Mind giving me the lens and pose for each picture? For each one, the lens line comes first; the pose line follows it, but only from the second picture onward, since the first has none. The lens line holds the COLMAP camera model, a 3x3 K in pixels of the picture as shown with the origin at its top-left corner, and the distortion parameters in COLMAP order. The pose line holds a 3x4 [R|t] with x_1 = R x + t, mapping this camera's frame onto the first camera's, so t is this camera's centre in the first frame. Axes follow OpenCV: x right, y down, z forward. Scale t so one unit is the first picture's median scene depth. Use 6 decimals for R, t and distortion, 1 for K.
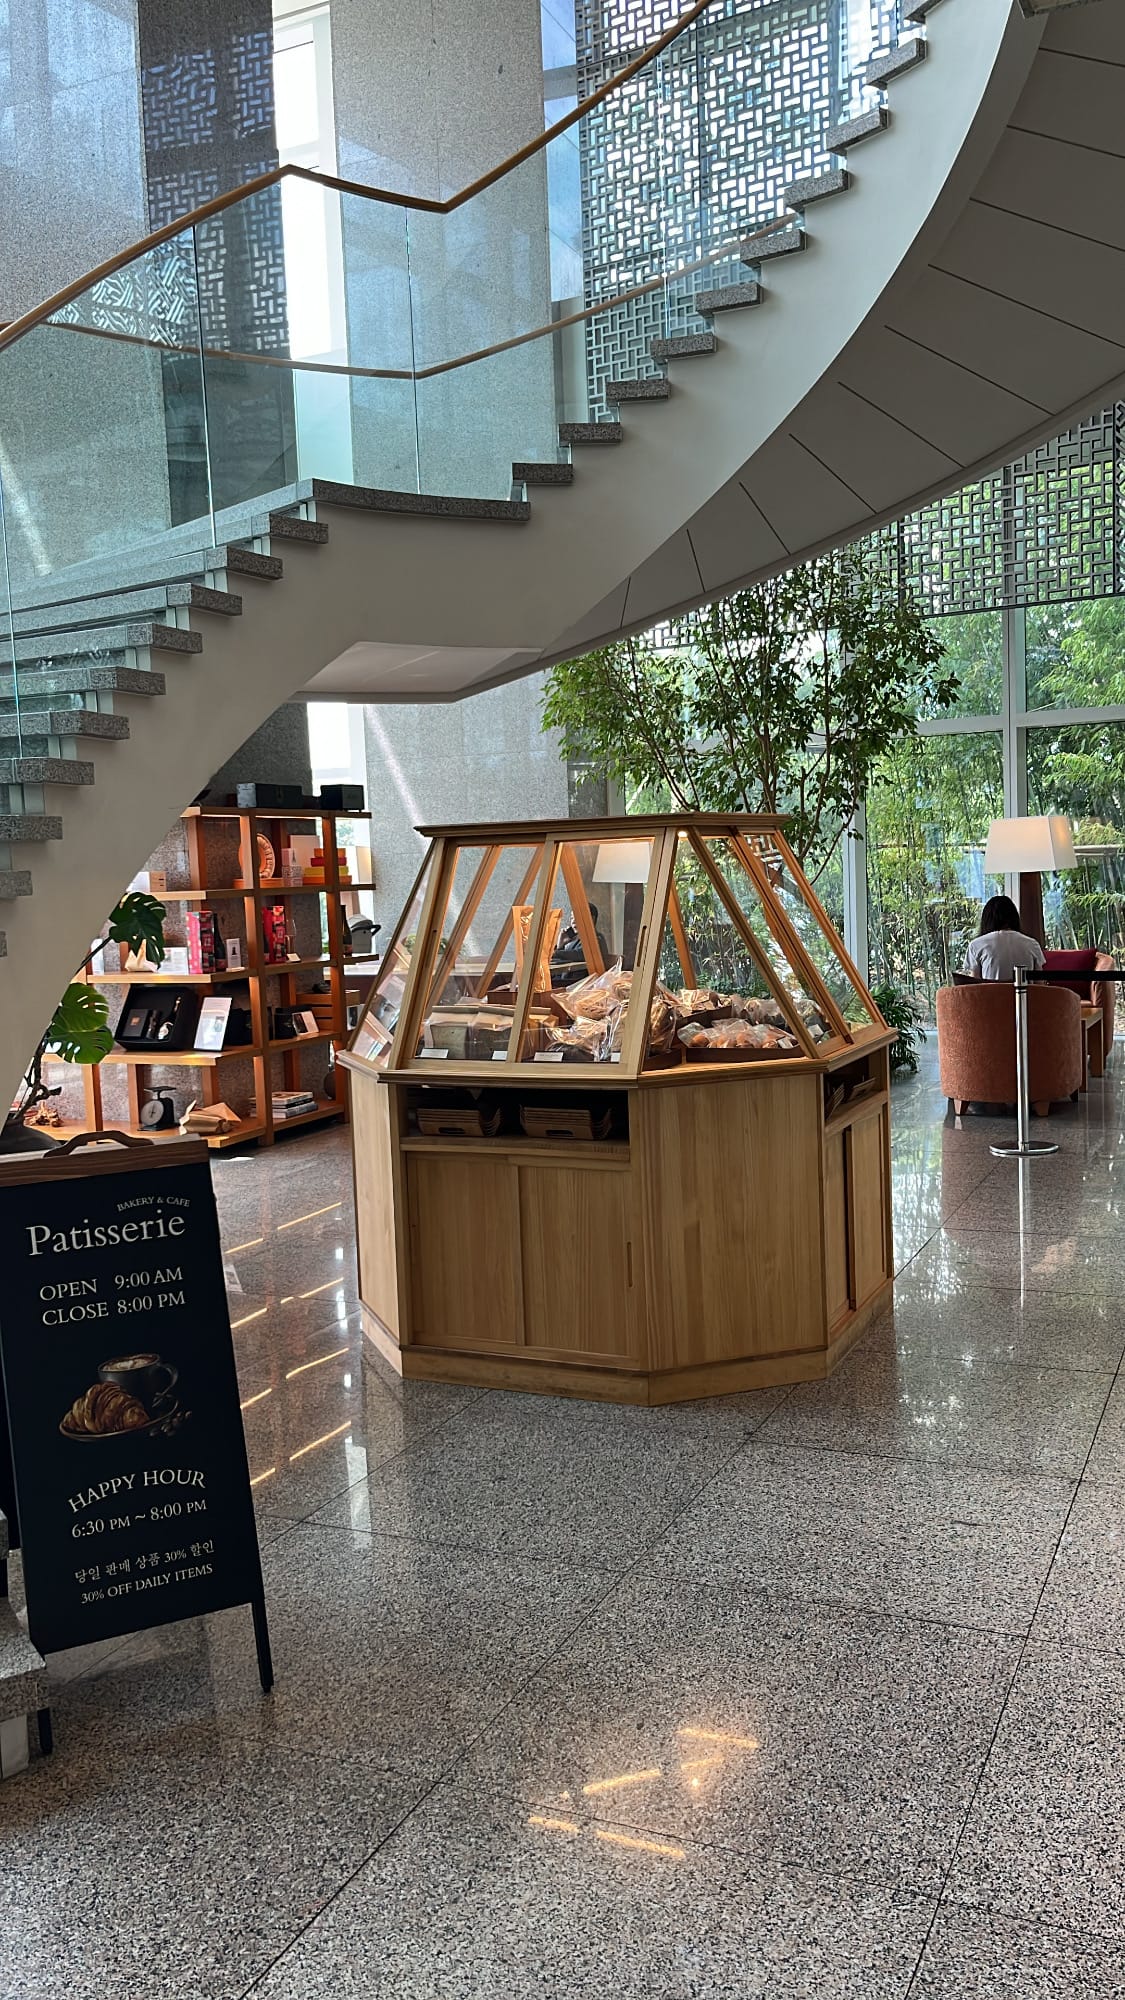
lens RADIAL K [[1587.6, 0, 566.2], [0, 1587.6, 1006.8], [0, 0, 1]] dist [0.055640, -0.071412]
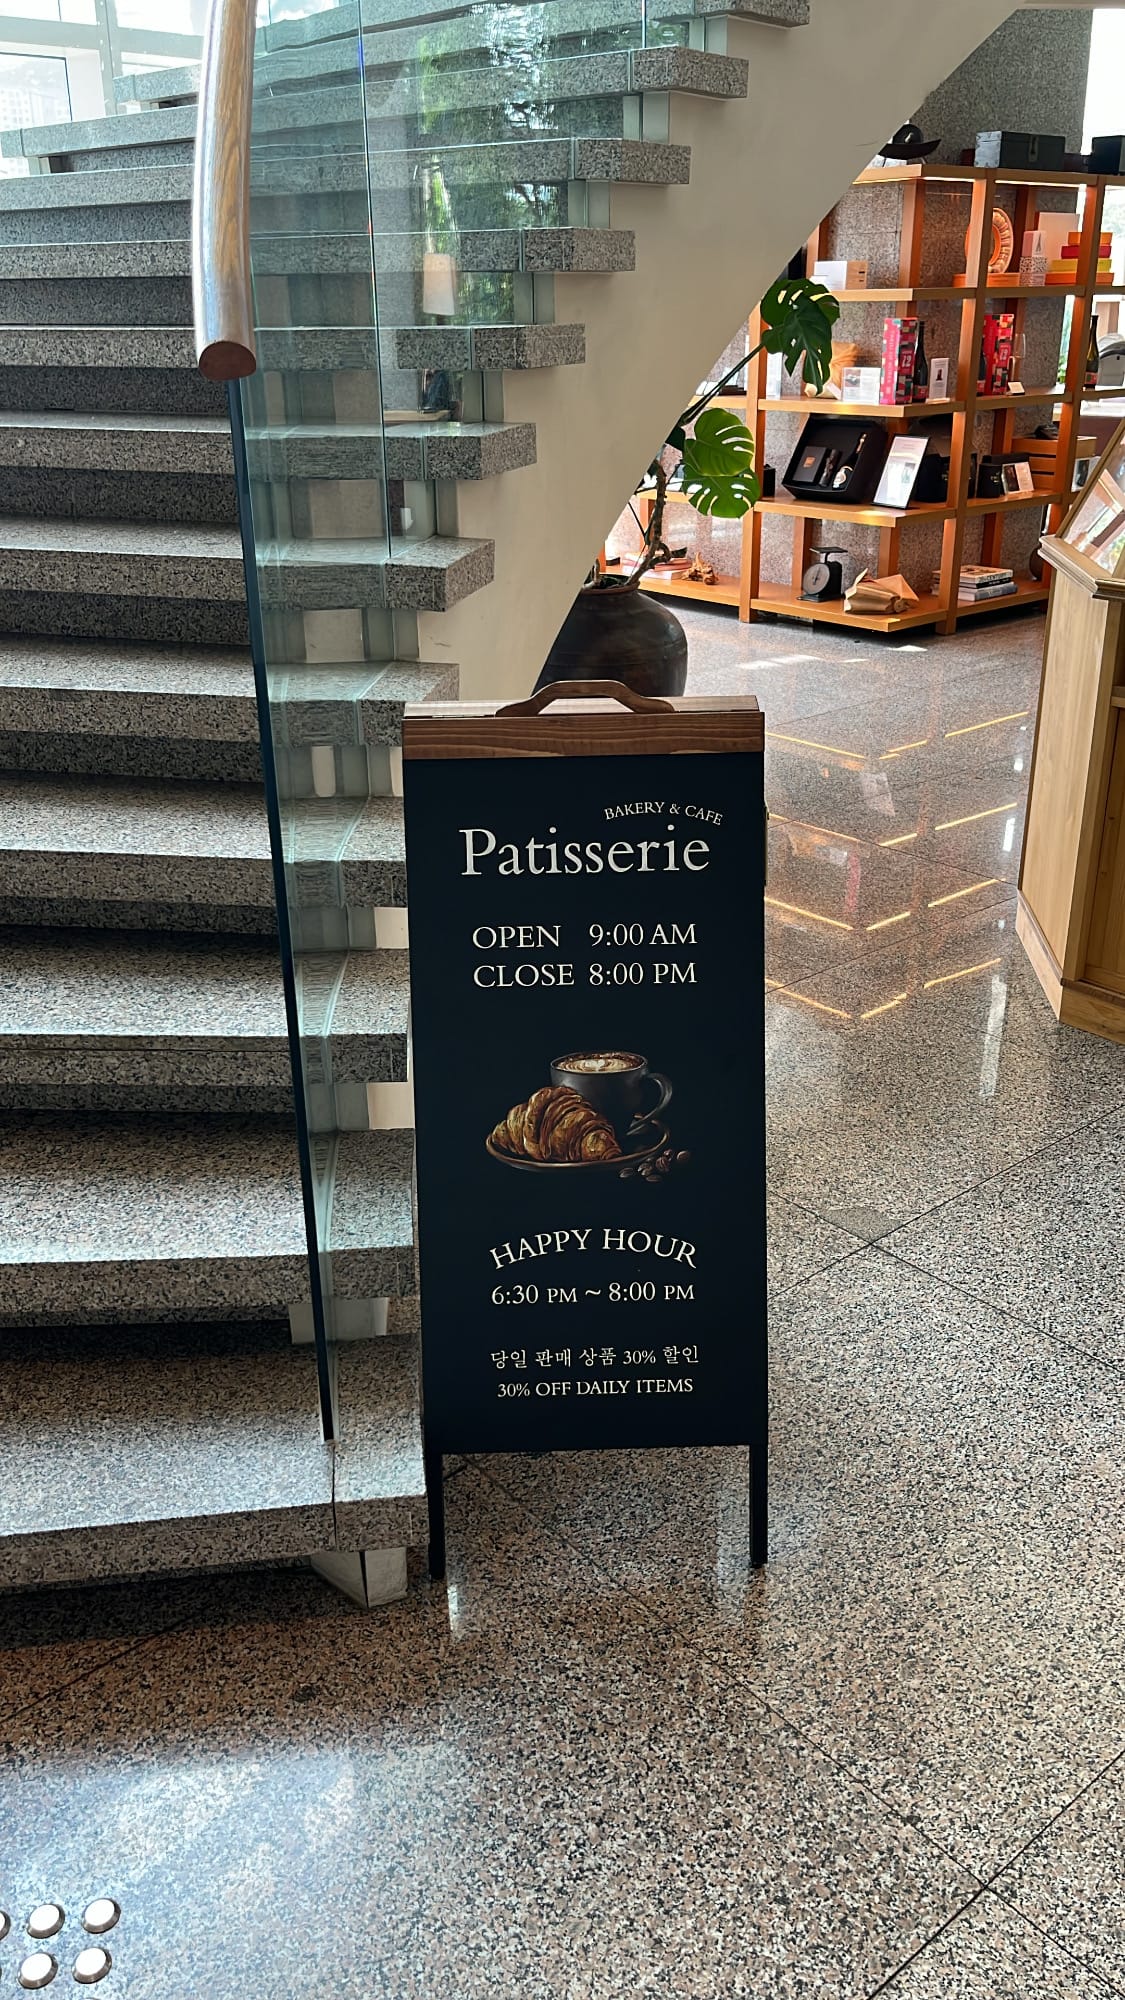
lens RADIAL K [[1587.6, 0, 561.9], [0, 1587.6, 996.4], [0, 0, 1]] dist [0.055640, -0.071412]
pose [[0.904154, 0.195465, -0.379866, -0.032619], [-0.060283, 0.938666, 0.339518, -0.007542], [0.422932, -0.284077, 0.860482, 0.276601]]
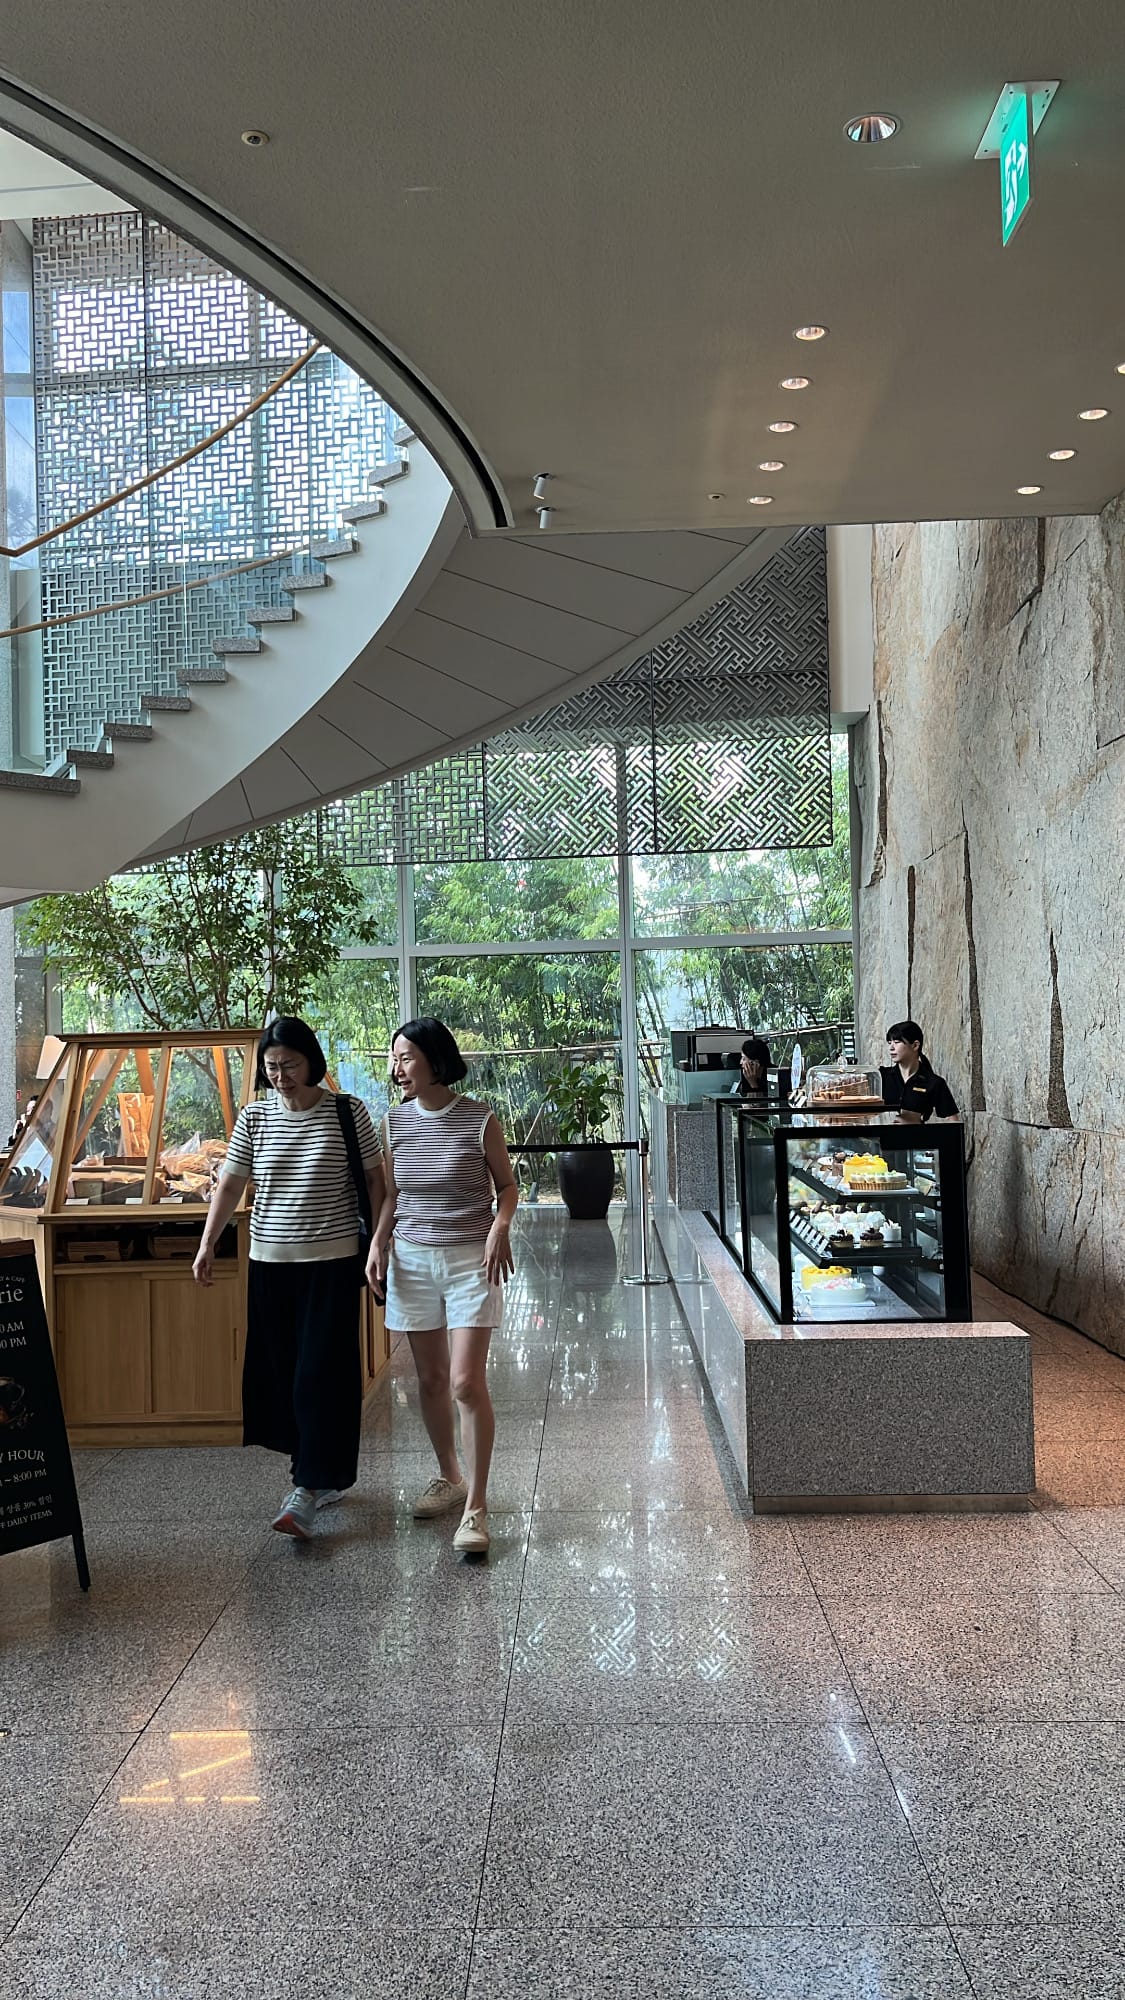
lens RADIAL K [[1587.6, 0, 564.6], [0, 1587.6, 1000.0], [0, 0, 1]] dist [0.055640, -0.071412]
pose [[0.917752, 0.027572, 0.396197, -0.233895], [0.024061, 0.991895, -0.124764, 0.036725], [-0.396425, 0.124035, 0.909650, -0.404625]]
